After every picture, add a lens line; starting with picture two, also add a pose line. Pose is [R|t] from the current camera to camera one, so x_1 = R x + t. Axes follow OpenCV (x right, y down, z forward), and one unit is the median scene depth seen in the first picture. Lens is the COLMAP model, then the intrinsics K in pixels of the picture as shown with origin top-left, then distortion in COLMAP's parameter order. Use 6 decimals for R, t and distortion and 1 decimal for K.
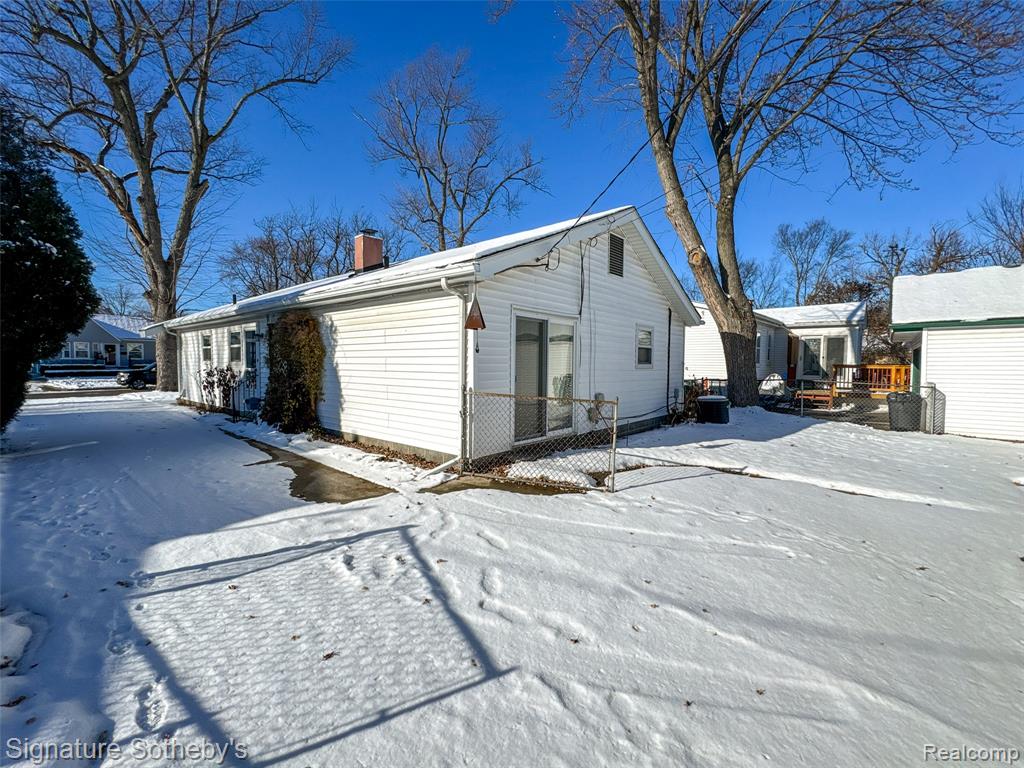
lens RADIAL K [[439.5, 0, 512.0], [0, 439.5, 384.0], [0, 0, 1]] dist [0.011336, -0.009237]
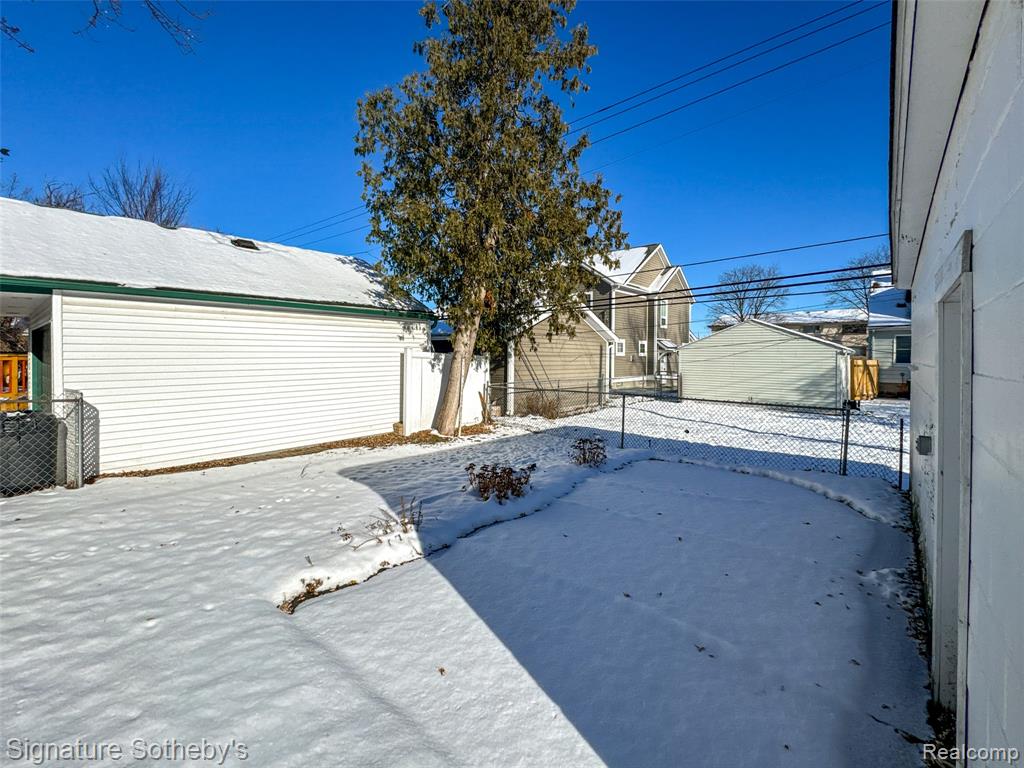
lens RADIAL K [[460.0, 0, 508.2], [0, 460.0, 355.0], [0, 0, 1]] dist [0.001061, -0.000207]
pose [[0.025030, -0.007310, 0.999660, 0.834118], [0.041267, 0.999128, 0.006273, -0.060516], [-0.998835, 0.041096, 0.025310, 0.941426]]
